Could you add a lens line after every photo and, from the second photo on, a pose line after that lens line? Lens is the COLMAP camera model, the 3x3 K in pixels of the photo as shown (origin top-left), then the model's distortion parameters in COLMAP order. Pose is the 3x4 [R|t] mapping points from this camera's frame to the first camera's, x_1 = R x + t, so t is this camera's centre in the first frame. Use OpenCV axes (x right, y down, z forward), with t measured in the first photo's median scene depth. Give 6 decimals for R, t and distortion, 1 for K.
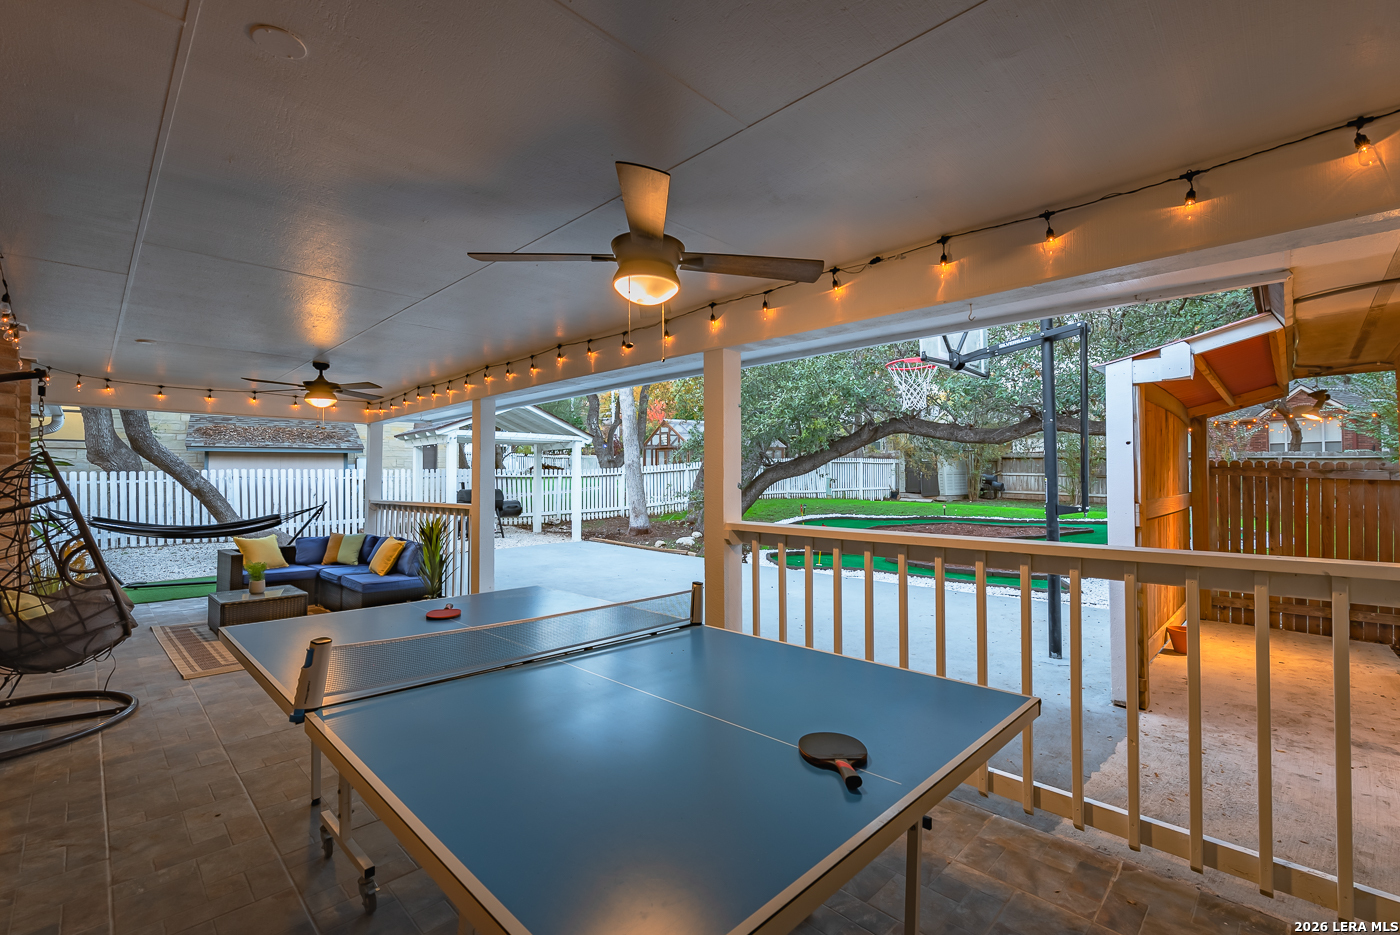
lens RADIAL K [[600.9, 0, 699.1], [0, 600.9, 468.8], [0, 0, 1]] dist [-0.001831, -0.000455]
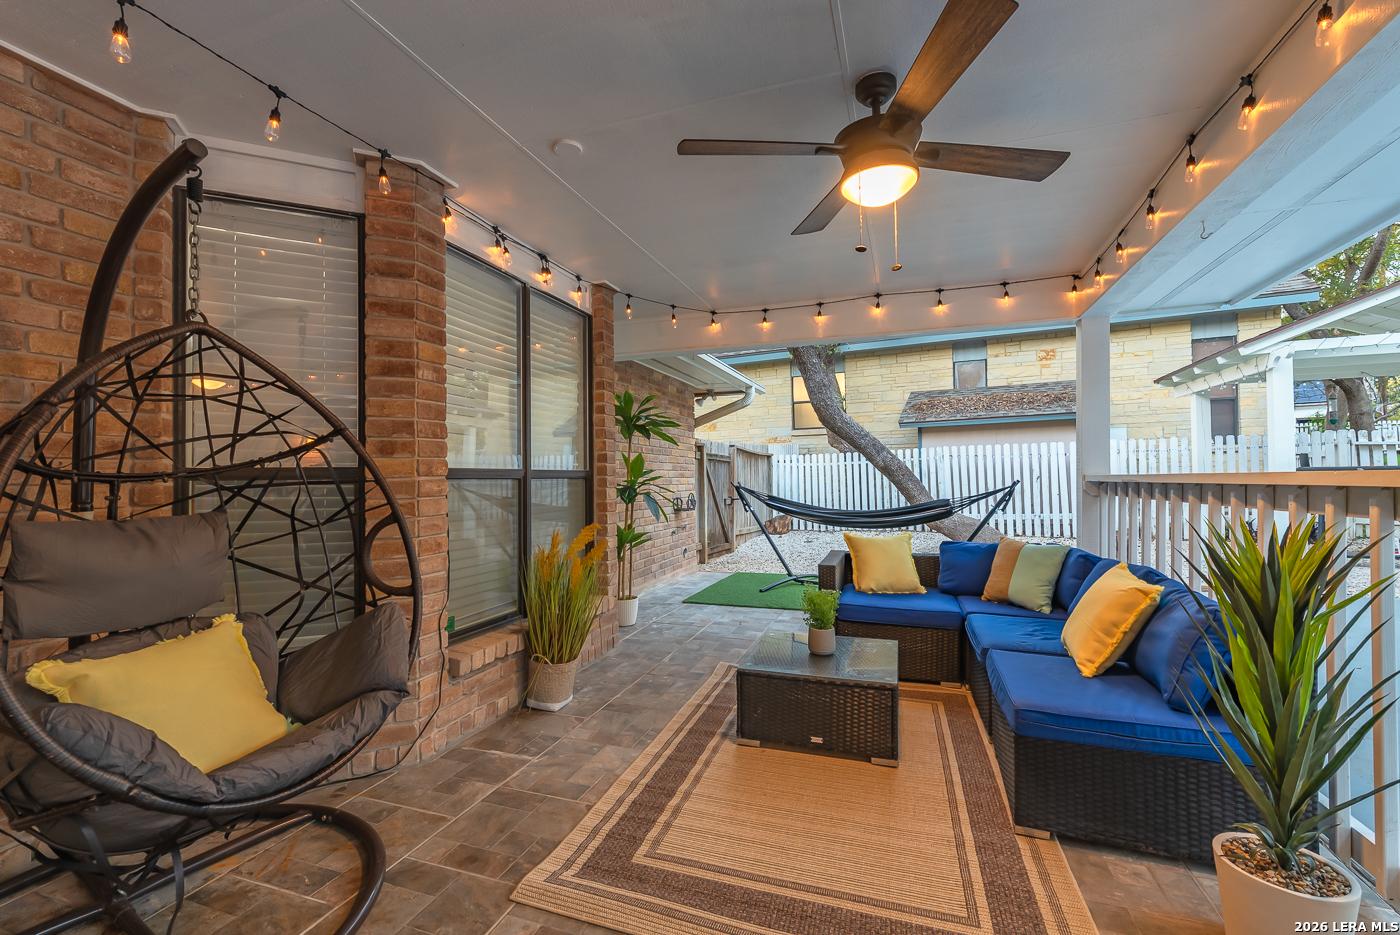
lens RADIAL K [[600.9, 0, 696.7], [0, 600.9, 464.4], [0, 0, 1]] dist [-0.001831, -0.000455]
pose [[0.418383, -0.019334, -0.908065, -0.148316], [0.024754, 0.999645, -0.009879, 0.024712], [0.907933, -0.018346, 0.418713, 0.318034]]
